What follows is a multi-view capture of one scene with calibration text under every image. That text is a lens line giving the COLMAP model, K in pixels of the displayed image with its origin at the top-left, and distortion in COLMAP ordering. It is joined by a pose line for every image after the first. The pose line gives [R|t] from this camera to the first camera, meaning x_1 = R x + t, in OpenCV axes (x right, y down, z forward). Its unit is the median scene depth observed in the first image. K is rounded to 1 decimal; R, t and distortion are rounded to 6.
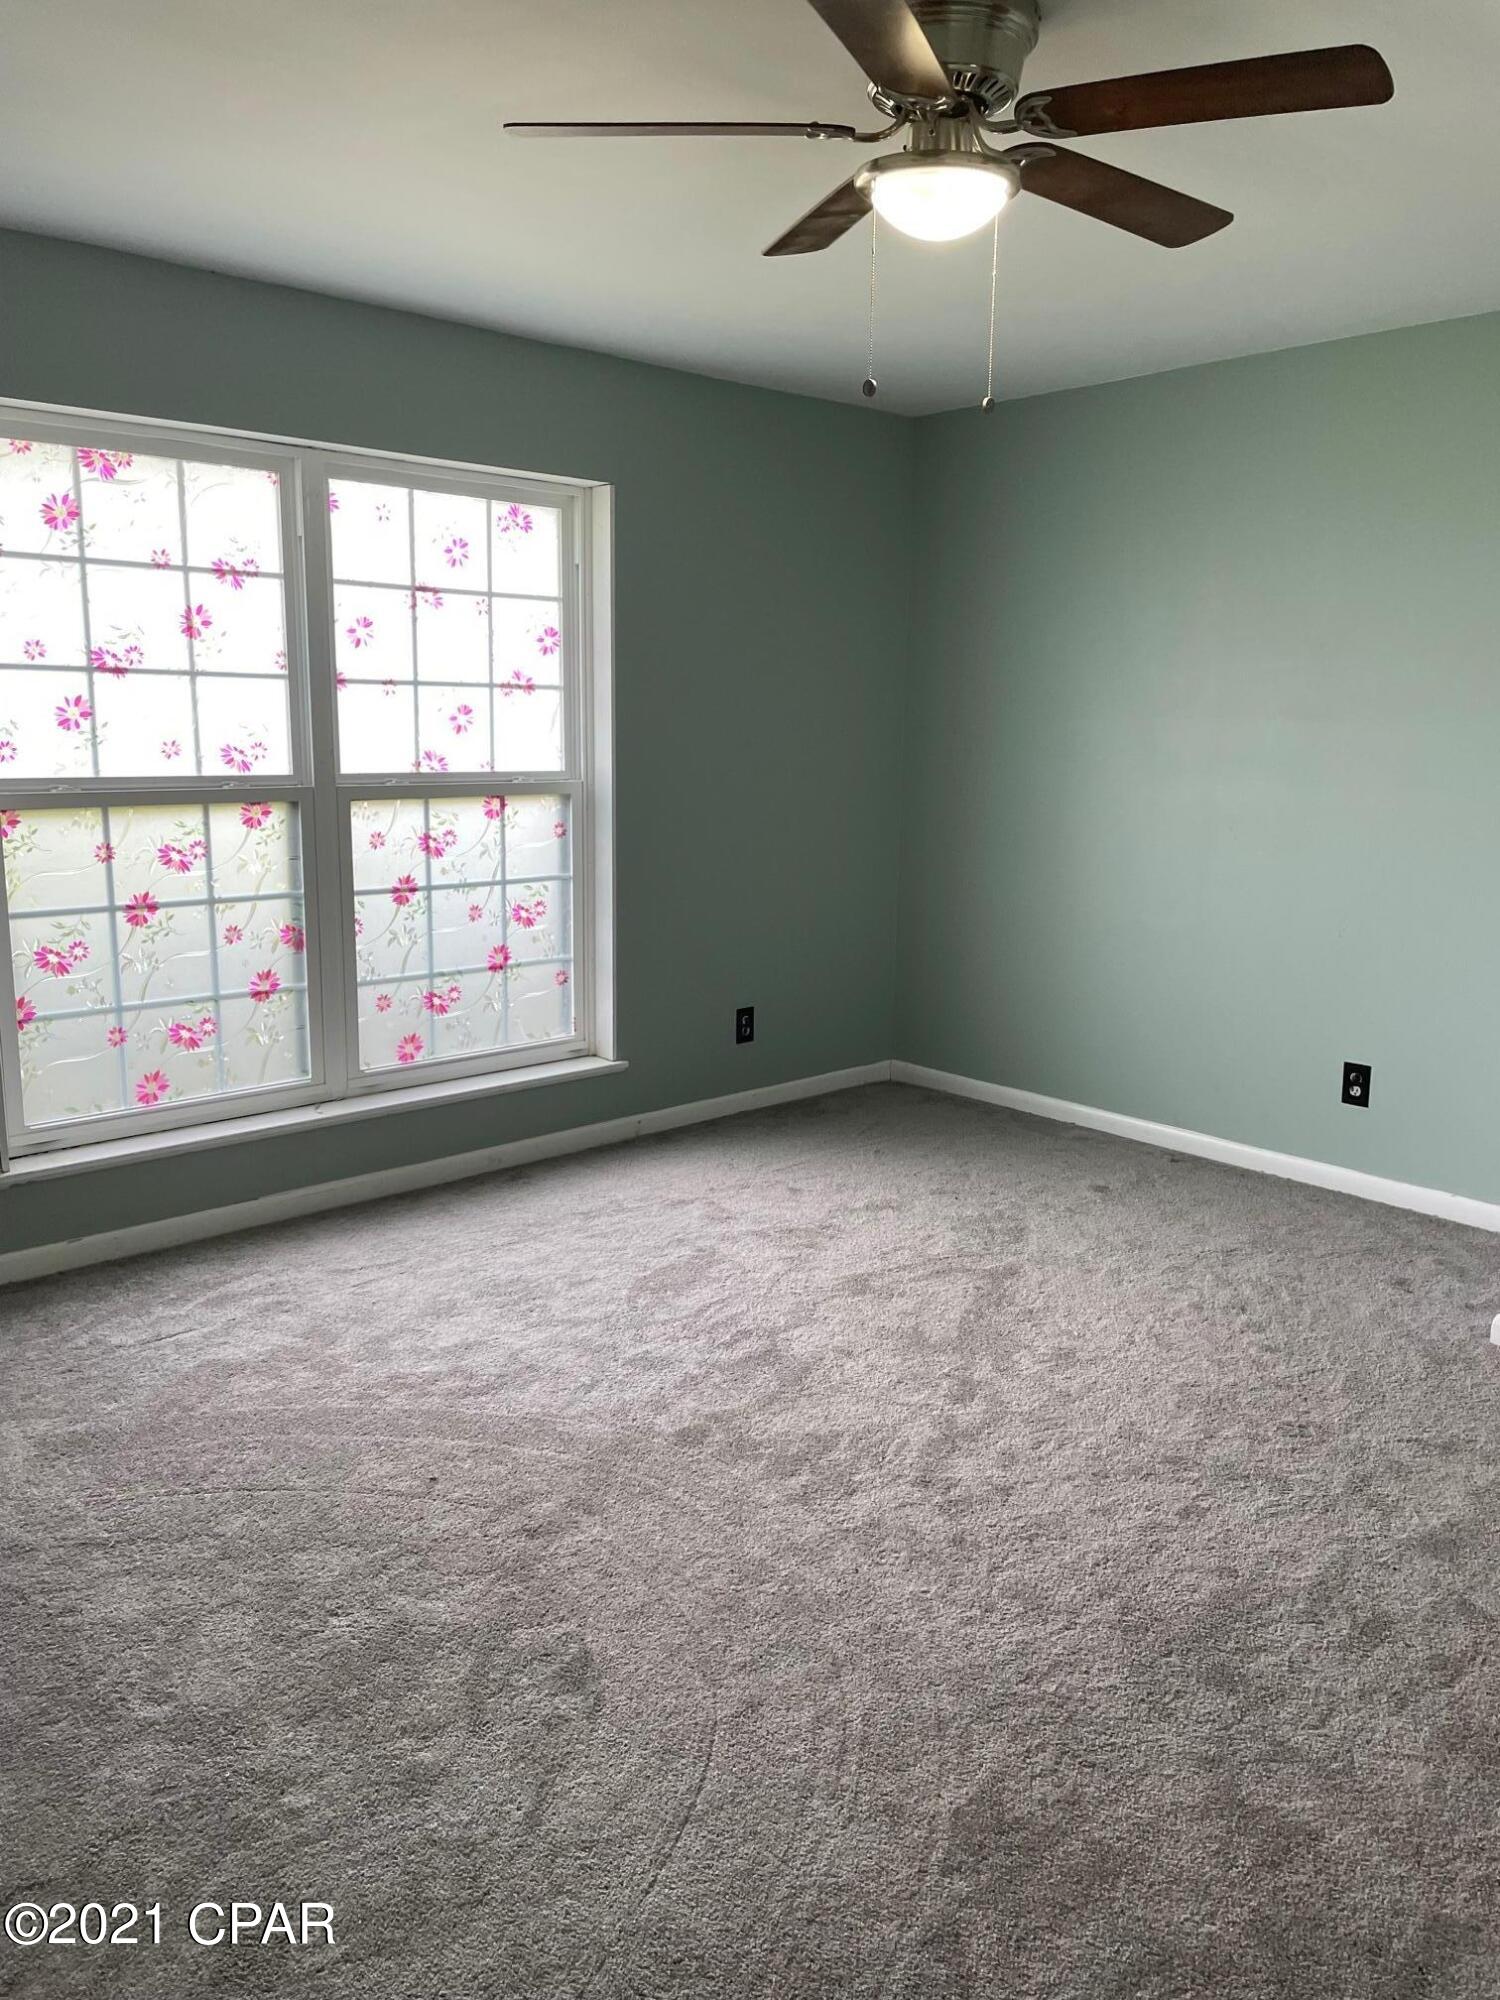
lens RADIAL K [[1488.6, 0, 751.3], [0, 1488.6, 958.0], [0, 0, 1]] dist [0.002912, -0.081948]
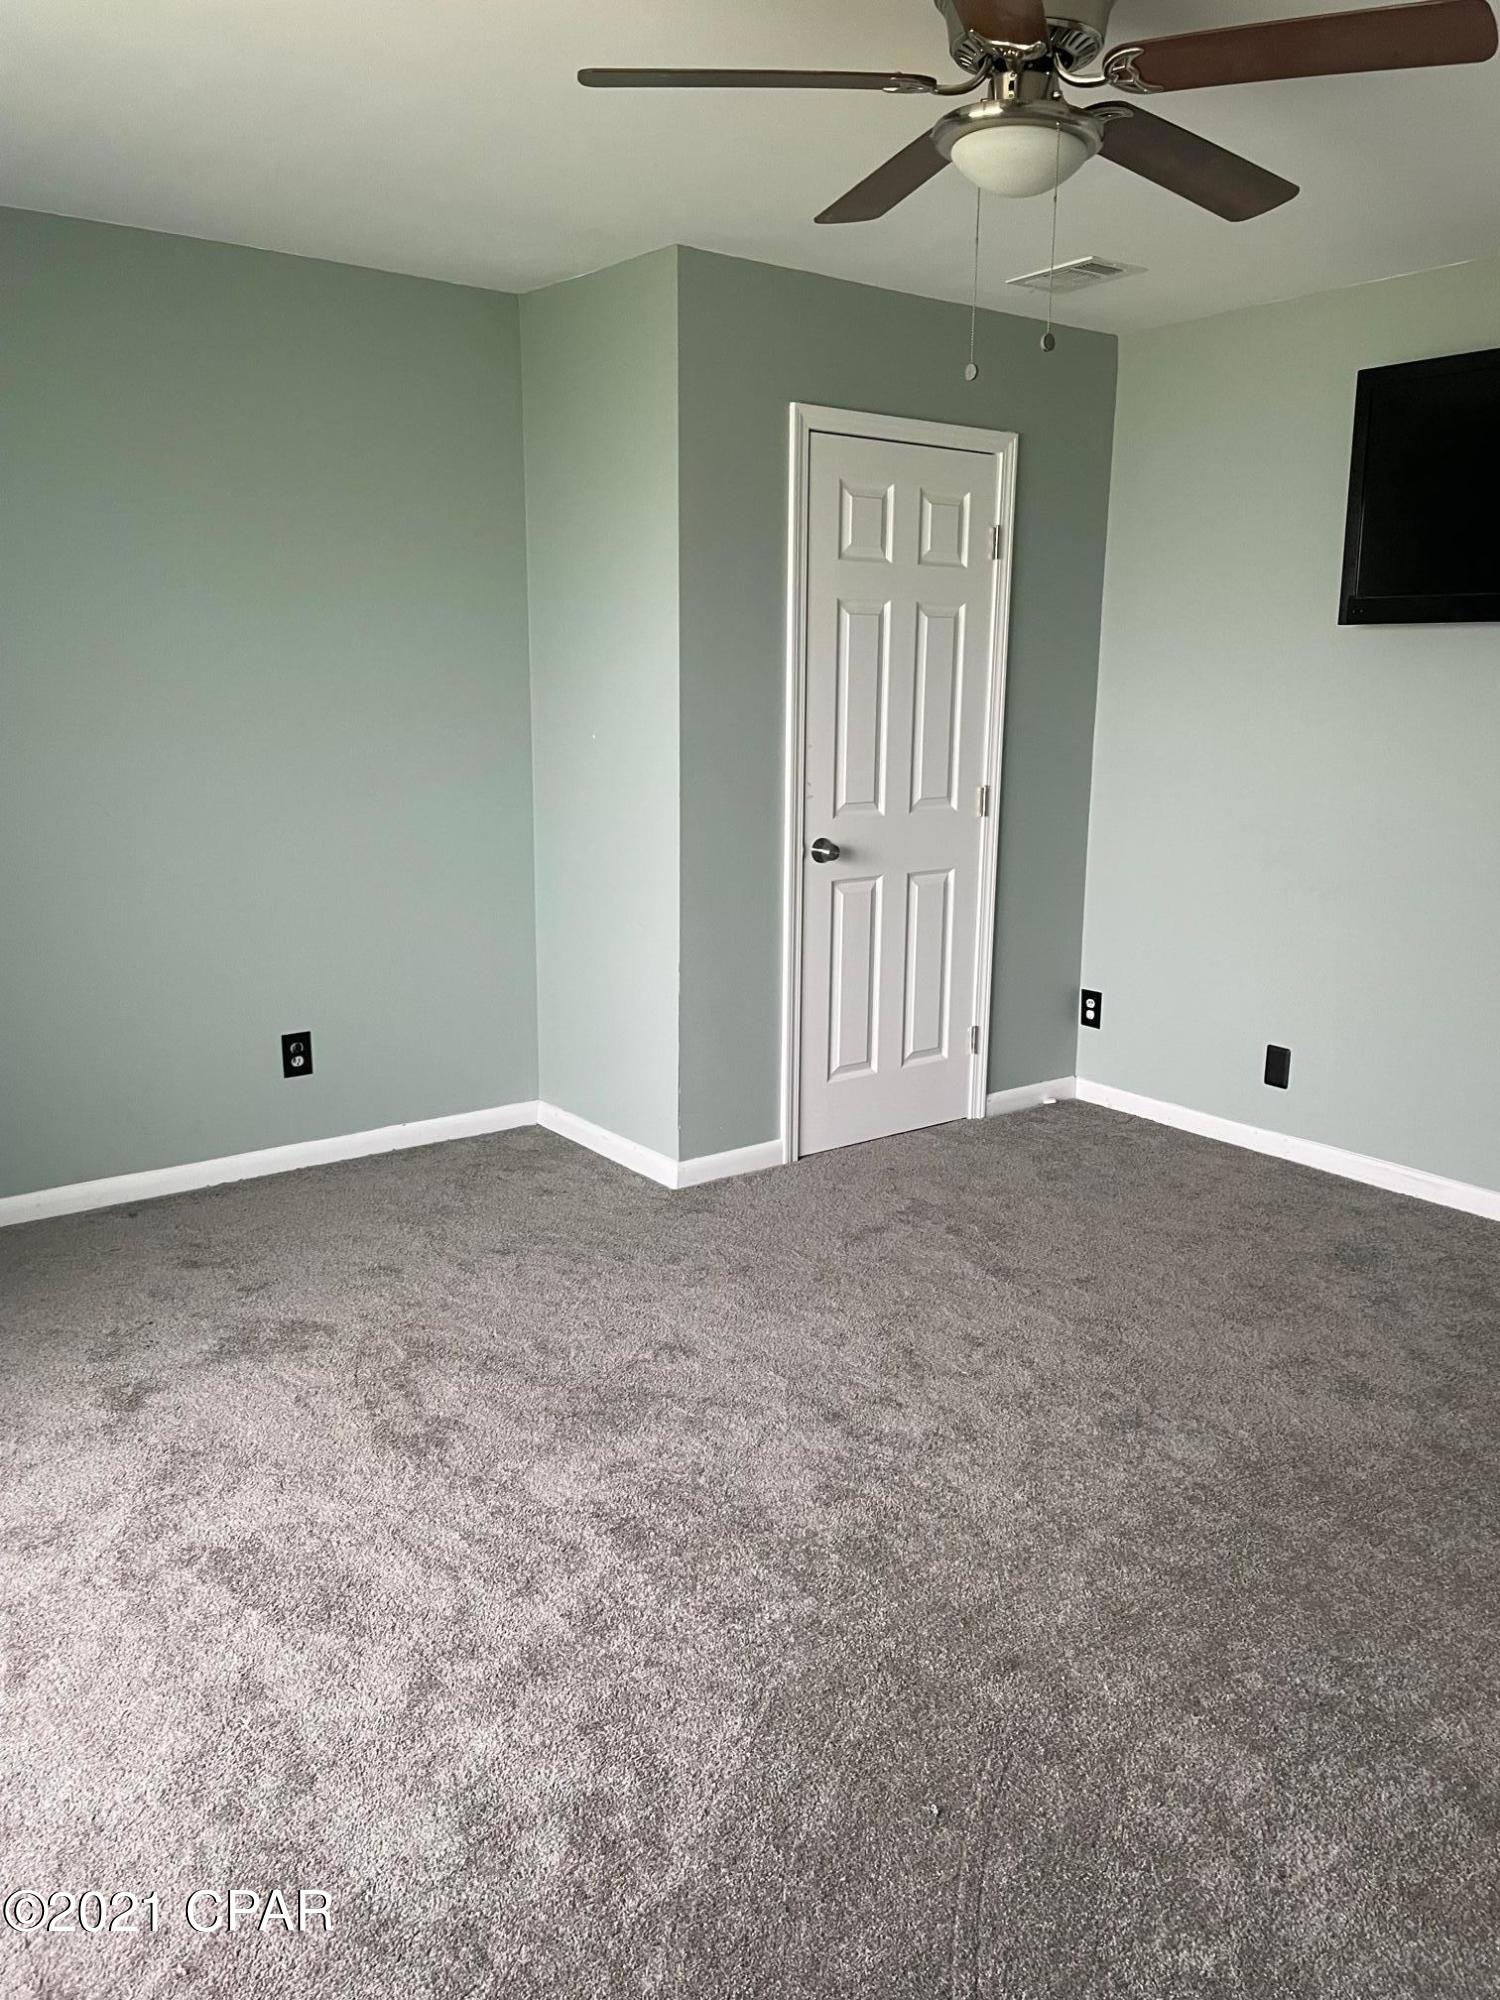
lens RADIAL K [[1496.3, 0, 750.0], [0, 1496.3, 1000.0], [0, 0, 1]] dist [0.055385, -0.087478]
pose [[0.108265, -0.231236, 0.966855, -0.557231], [0.168672, 0.962743, 0.211365, -0.118597], [-0.979708, 0.140198, 0.143235, 0.648125]]
